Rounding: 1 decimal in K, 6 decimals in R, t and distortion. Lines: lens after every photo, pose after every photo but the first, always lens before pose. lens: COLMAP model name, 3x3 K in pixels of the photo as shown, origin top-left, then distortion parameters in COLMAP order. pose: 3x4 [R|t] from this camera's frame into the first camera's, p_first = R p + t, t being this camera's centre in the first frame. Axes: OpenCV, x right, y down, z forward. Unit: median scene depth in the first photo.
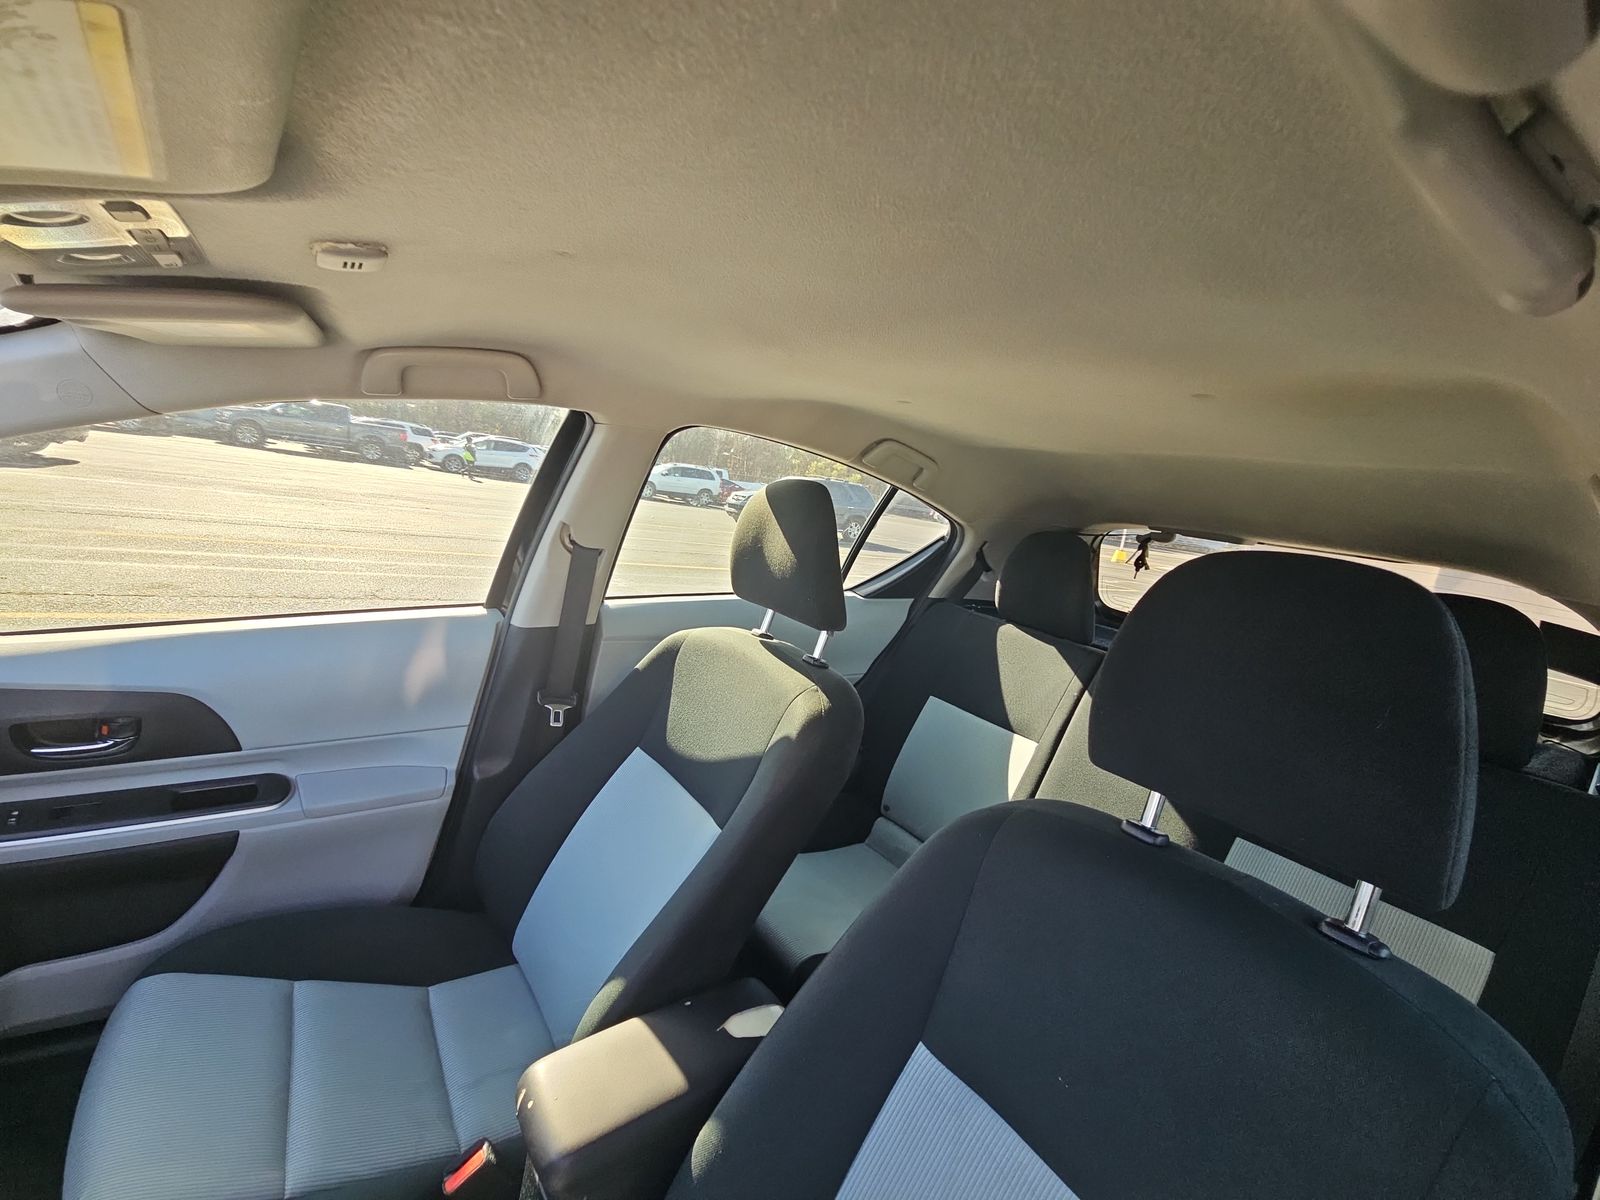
lens RADIAL K [[647.5, 0, 796.3], [0, 647.5, 593.1], [0, 0, 1]] dist [0.003907, -0.006215]
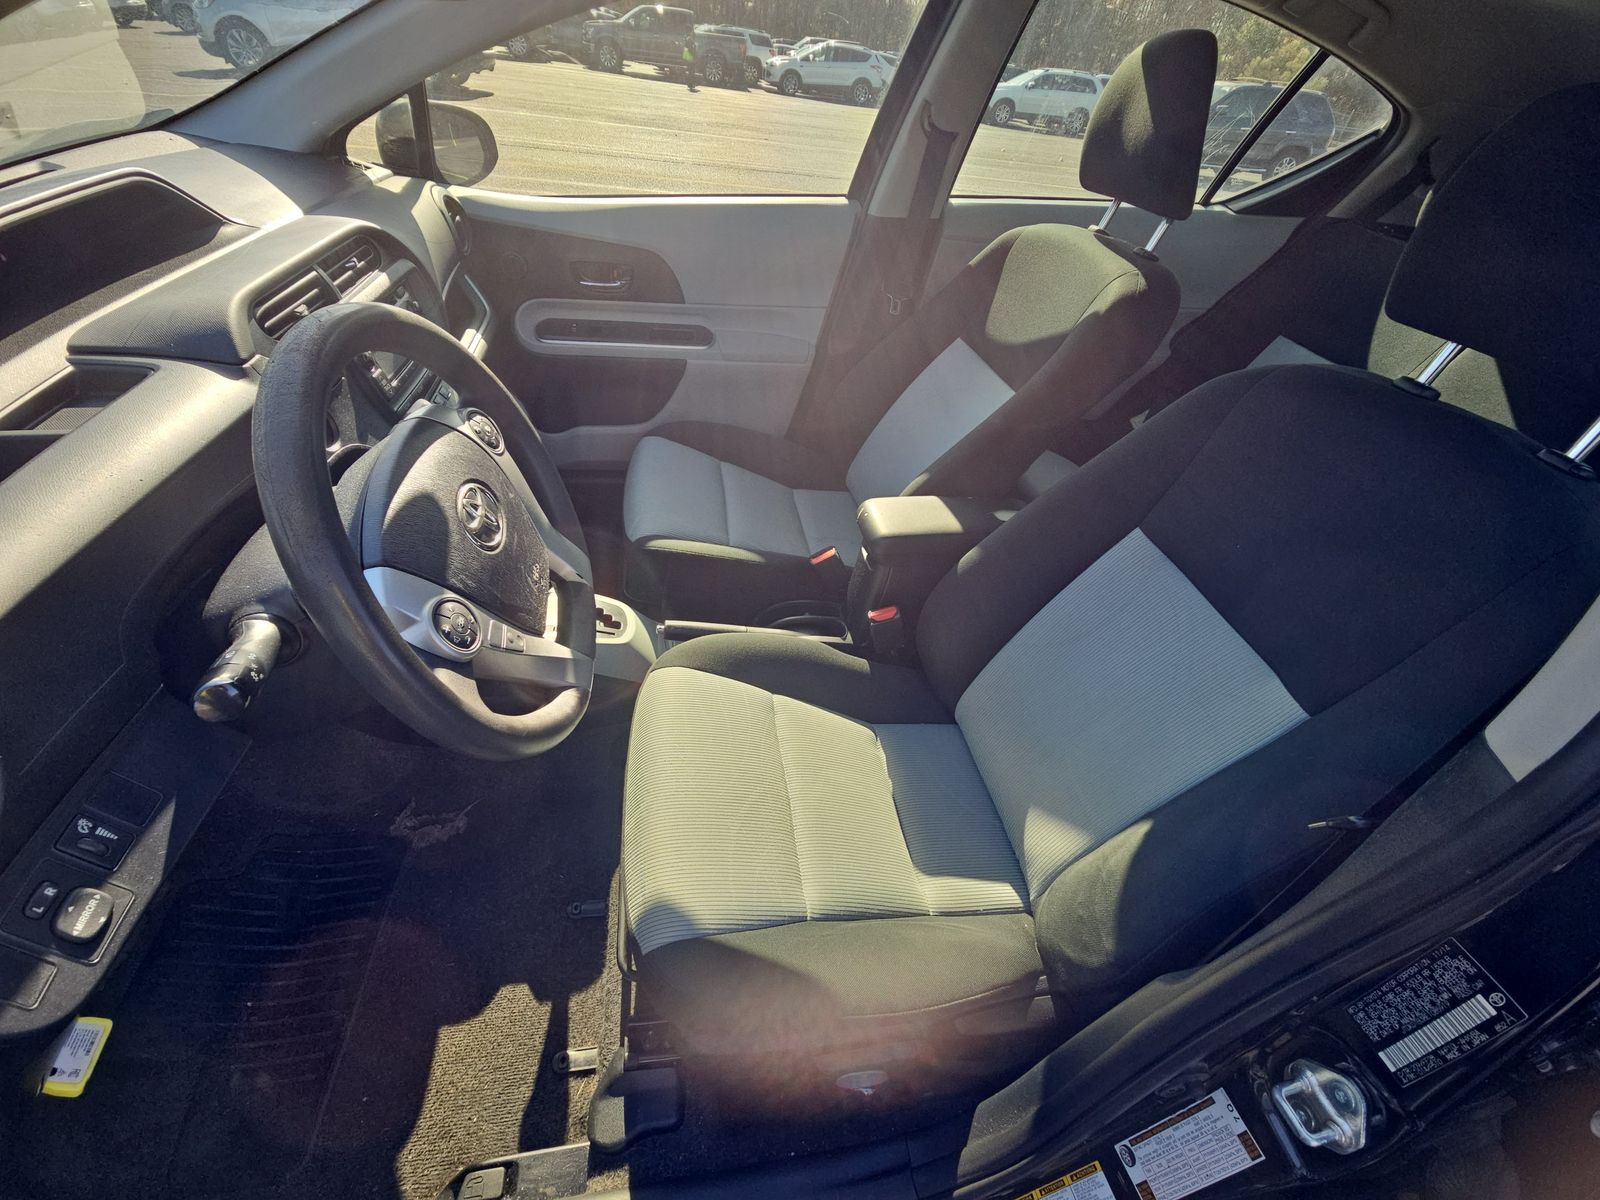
lens RADIAL K [[668.5, 0, 788.7], [0, 668.5, 598.8], [0, 0, 1]] dist [0.003669, -0.006372]
pose [[0.888002, 0.250820, -0.385412, 0.045061], [-0.050649, 0.886394, 0.460152, 0.083288], [0.457042, -0.389095, 0.799823, -0.200543]]
